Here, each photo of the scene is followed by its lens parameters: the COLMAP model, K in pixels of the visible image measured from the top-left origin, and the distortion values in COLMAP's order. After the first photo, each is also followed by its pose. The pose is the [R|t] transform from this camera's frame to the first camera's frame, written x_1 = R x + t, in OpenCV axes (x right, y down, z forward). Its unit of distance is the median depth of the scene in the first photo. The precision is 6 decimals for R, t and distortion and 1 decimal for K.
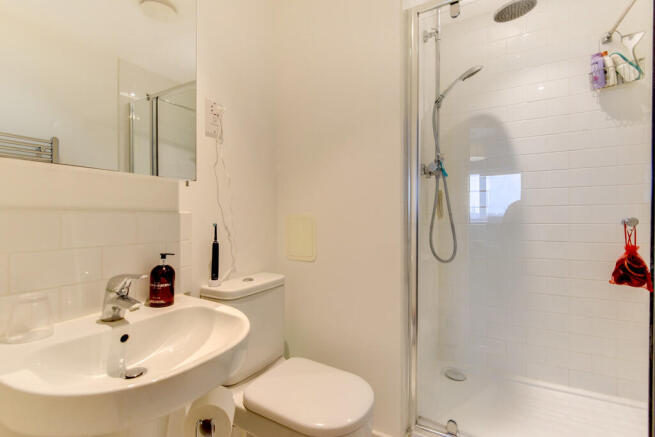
lens RADIAL K [[302.9, 0, 323.8], [0, 302.9, 216.4], [0, 0, 1]] dist [0.008528, -0.004691]
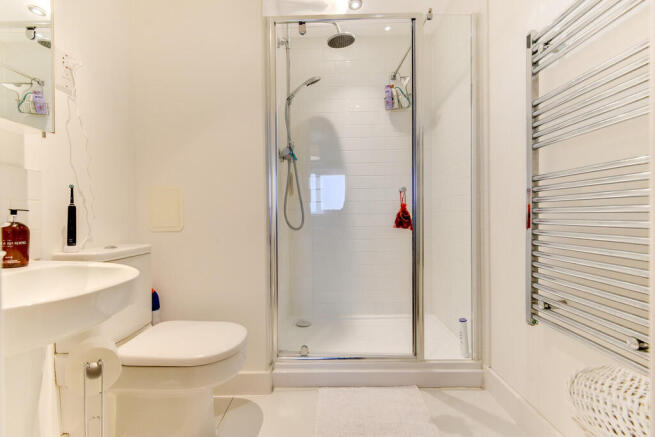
lens RADIAL K [[302.9, 0, 325.0], [0, 302.9, 217.5], [0, 0, 1]] dist [0.008528, -0.004691]
pose [[0.874012, -0.014433, 0.485691, -0.104924], [0.013132, 0.999895, 0.006082, 0.100314], [-0.485728, 0.001062, 0.874110, -0.151200]]
